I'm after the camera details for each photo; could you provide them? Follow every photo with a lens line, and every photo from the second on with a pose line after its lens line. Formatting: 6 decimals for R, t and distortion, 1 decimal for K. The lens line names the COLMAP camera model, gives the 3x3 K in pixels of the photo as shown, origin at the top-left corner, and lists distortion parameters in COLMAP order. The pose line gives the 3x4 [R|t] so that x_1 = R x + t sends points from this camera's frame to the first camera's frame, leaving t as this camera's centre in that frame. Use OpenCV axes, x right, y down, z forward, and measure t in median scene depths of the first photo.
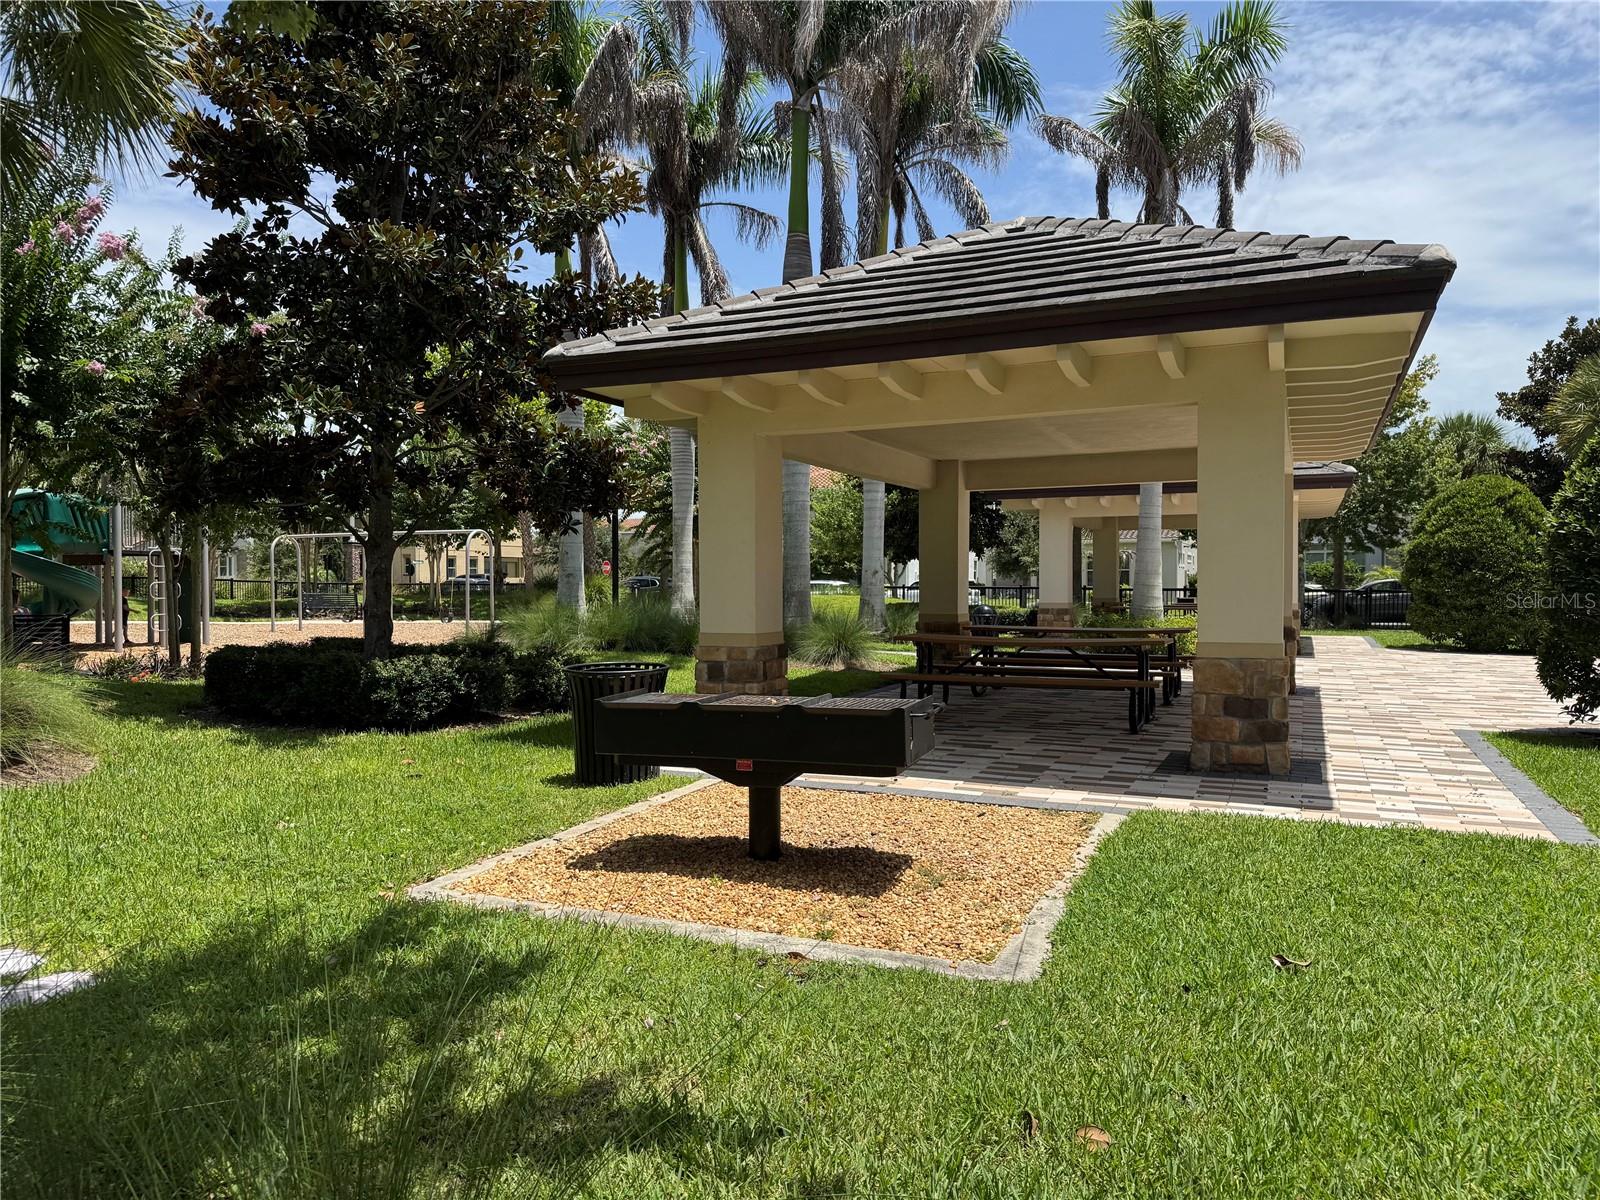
lens RADIAL K [[1180.2, 0, 800.0], [0, 1180.2, 600.0], [0, 0, 1]] dist [0.006081, -0.000978]
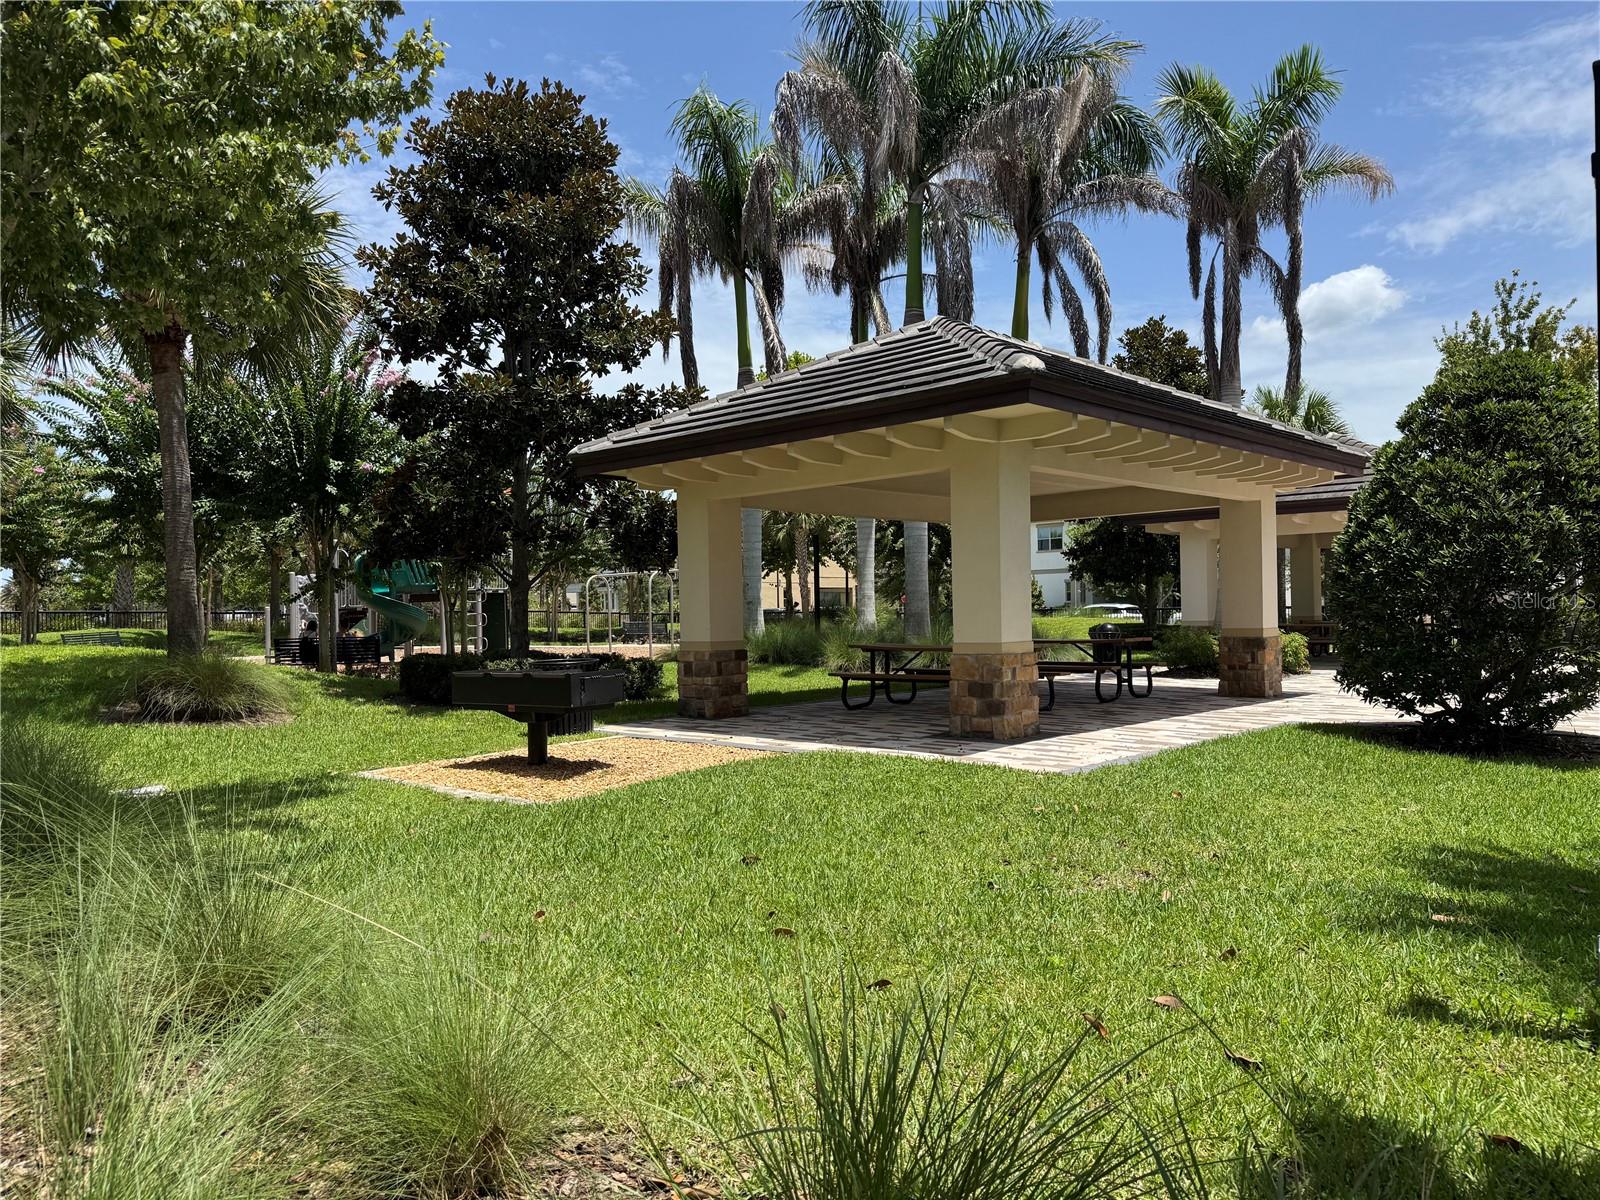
lens RADIAL K [[1180.2, 0, 800.0], [0, 1180.2, 600.0], [0, 0, 1]] dist [0.006081, -0.000978]
pose [[0.949015, -0.021072, -0.314527, 0.467315], [0.014581, 0.999630, -0.022974, 0.011887], [0.314895, 0.017216, 0.948970, -0.273948]]
